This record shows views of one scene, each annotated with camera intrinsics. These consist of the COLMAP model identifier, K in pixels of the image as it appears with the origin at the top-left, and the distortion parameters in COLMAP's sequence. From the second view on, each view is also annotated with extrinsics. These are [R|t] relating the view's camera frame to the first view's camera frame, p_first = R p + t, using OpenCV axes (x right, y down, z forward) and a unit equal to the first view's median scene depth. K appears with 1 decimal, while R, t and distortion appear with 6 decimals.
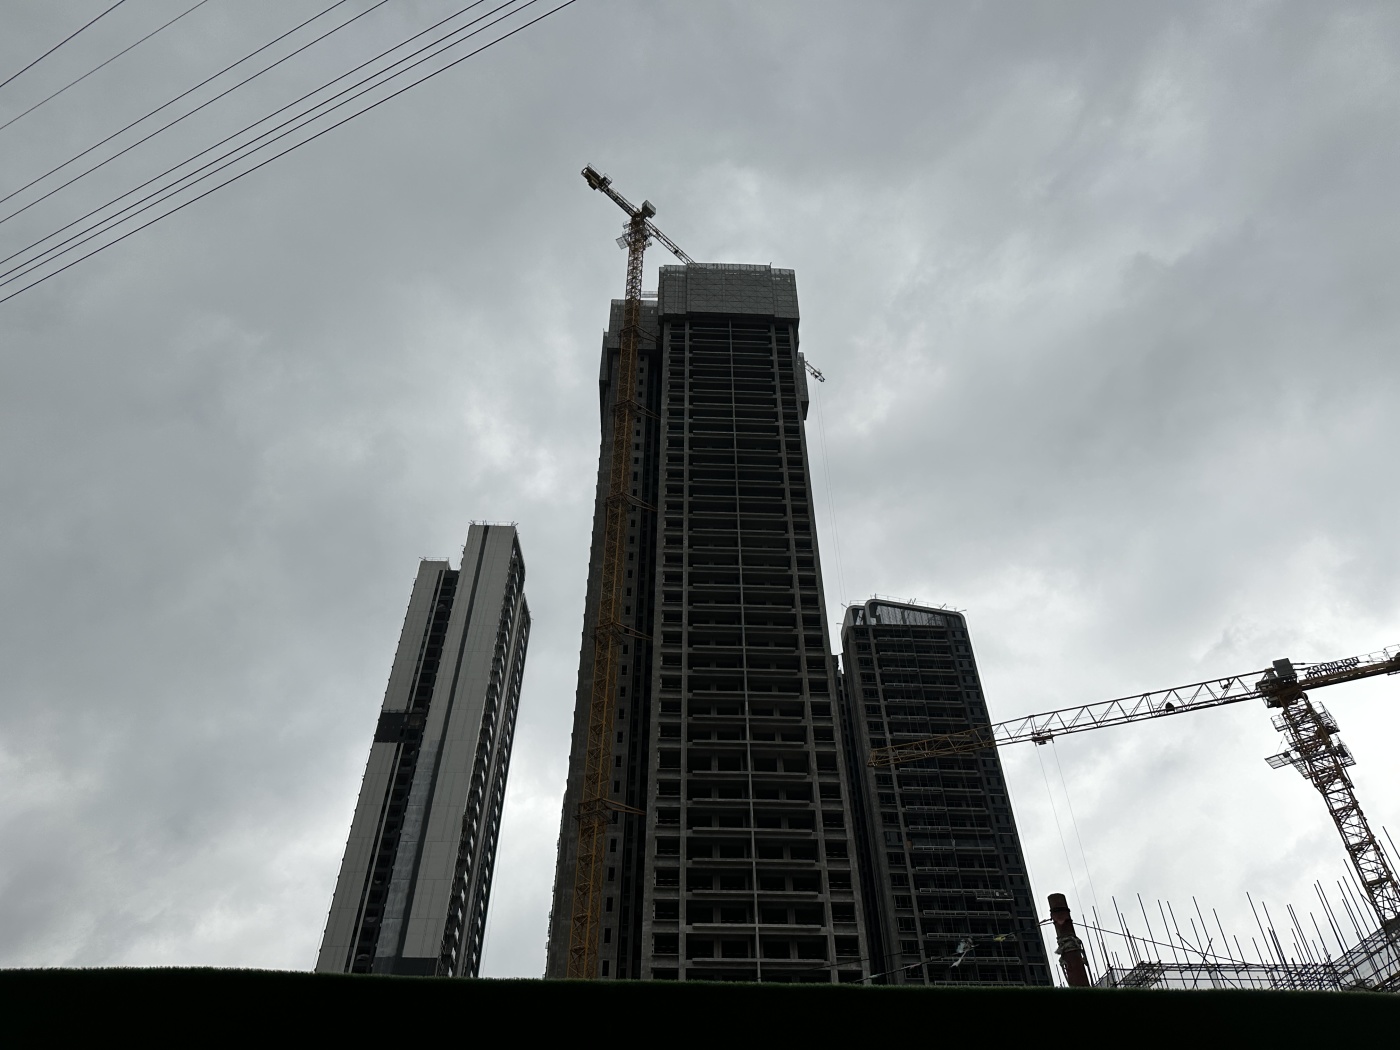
lens RADIAL K [[979.6, 0, 700.0], [0, 979.6, 525.0], [0, 0, 1]] dist [0.054547, -0.094356]
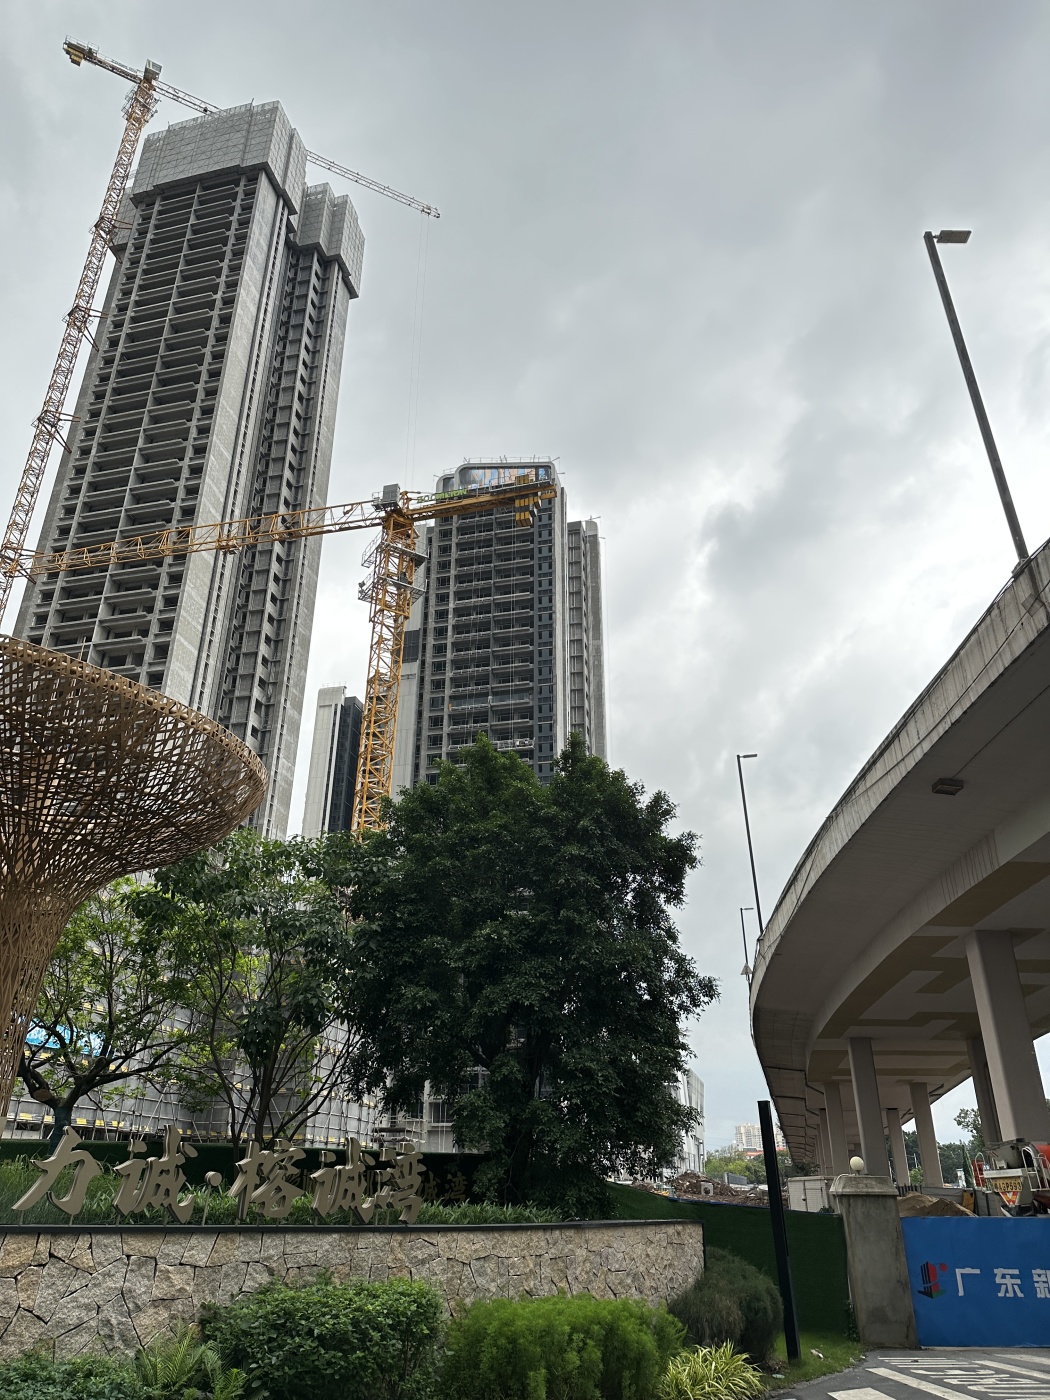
lens RADIAL K [[979.6, 0, 525.0], [0, 979.6, 700.0], [0, 0, 1]] dist [0.054547, -0.094356]
pose [[0.965601, -0.108127, -0.236480, 0.462155], [0.169204, 0.951839, 0.255682, 0.063633], [0.197445, -0.286900, 0.937392, 0.058890]]
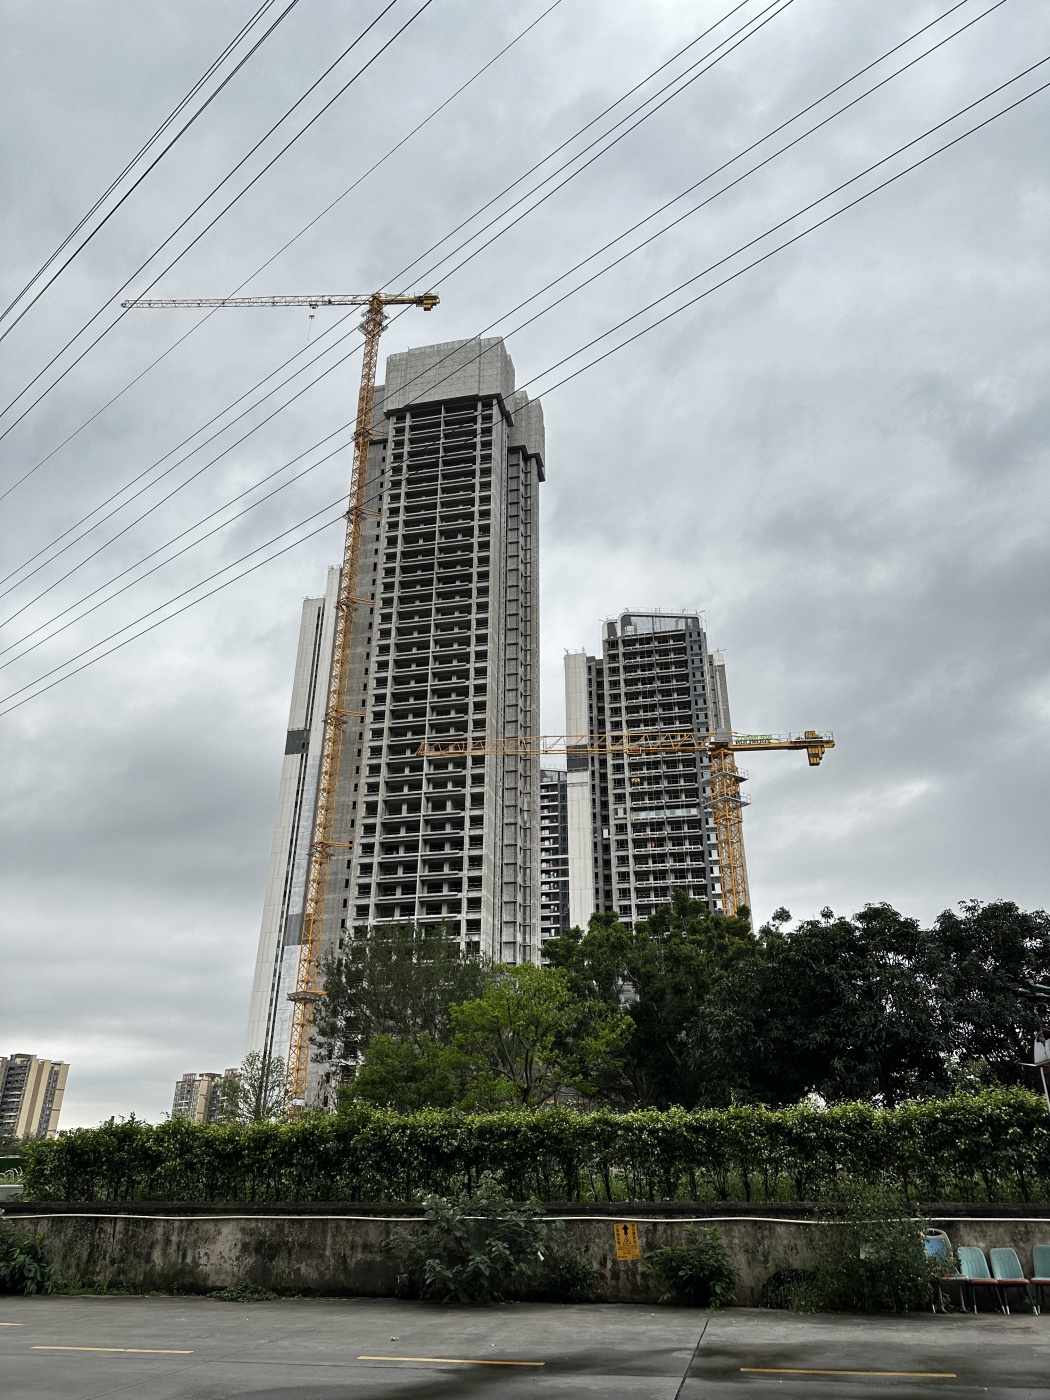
lens RADIAL K [[957.9, 0, 526.3], [0, 957.9, 761.6], [0, 0, 1]] dist [0.005386, 0.000474]
pose [[0.974127, -0.096753, -0.204242, 0.297714], [0.158181, 0.937353, 0.310400, -0.141928], [0.161415, -0.334677, 0.928406, -0.160286]]
